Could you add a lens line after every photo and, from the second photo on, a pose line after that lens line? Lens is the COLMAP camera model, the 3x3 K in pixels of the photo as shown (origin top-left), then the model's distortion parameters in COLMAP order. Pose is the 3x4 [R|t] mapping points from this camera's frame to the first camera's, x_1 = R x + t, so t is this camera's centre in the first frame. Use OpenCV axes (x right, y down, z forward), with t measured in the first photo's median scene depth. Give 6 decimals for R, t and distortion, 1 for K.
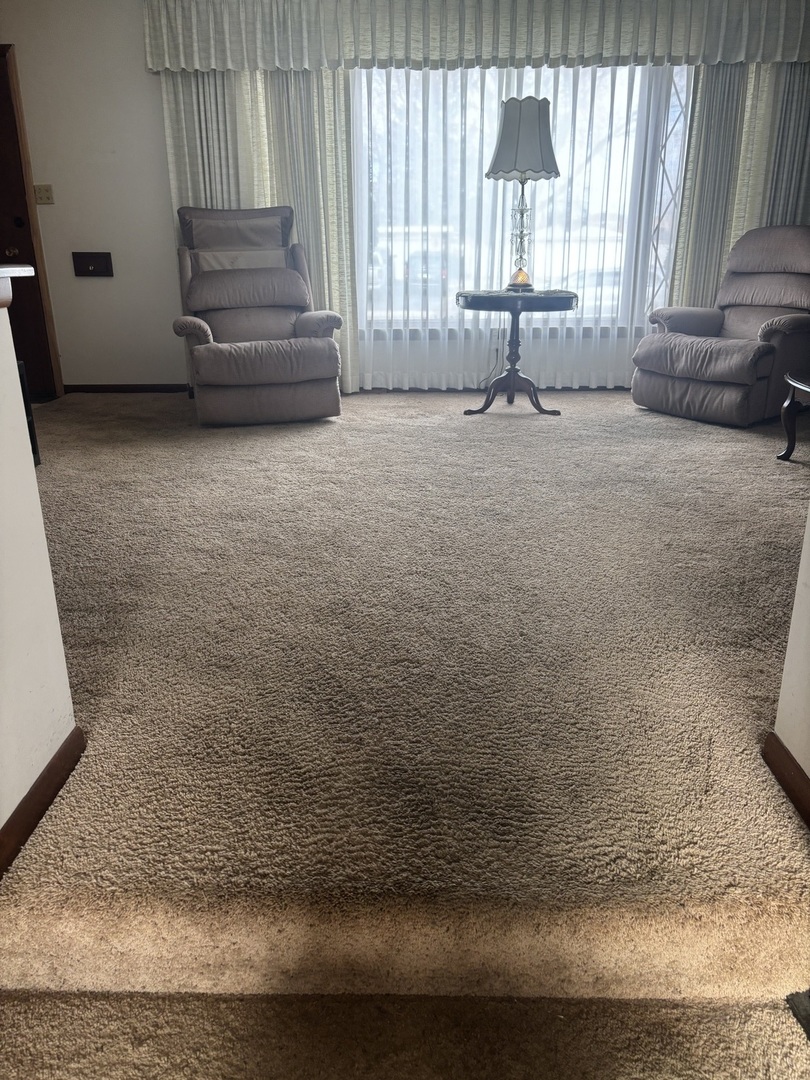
lens RADIAL K [[805.2, 0, 405.0], [0, 805.2, 540.0], [0, 0, 1]] dist [-0.002817, -0.007569]
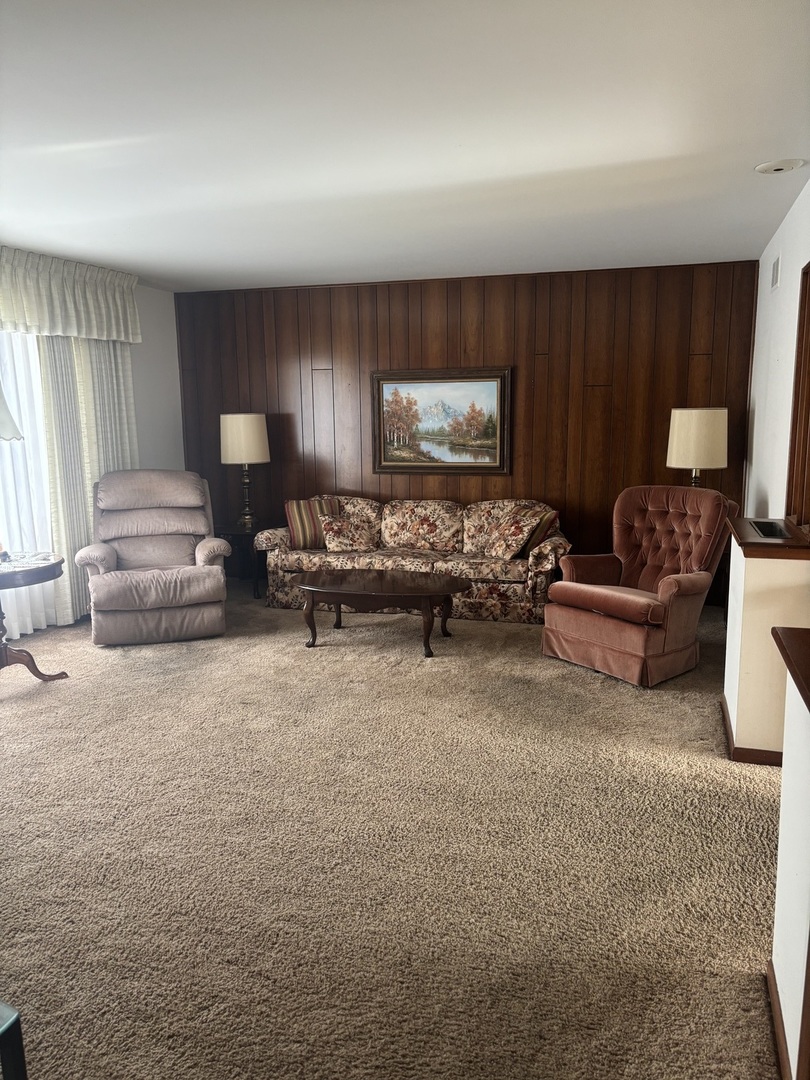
lens RADIAL K [[805.2, 0, 405.0], [0, 805.2, 540.0], [0, 0, 1]] dist [-0.002817, -0.007569]
pose [[0.272294, -0.147539, 0.950836, -0.603011], [0.334971, 0.940897, 0.050070, -0.233218], [-0.902026, 0.304868, 0.305622, 0.330265]]
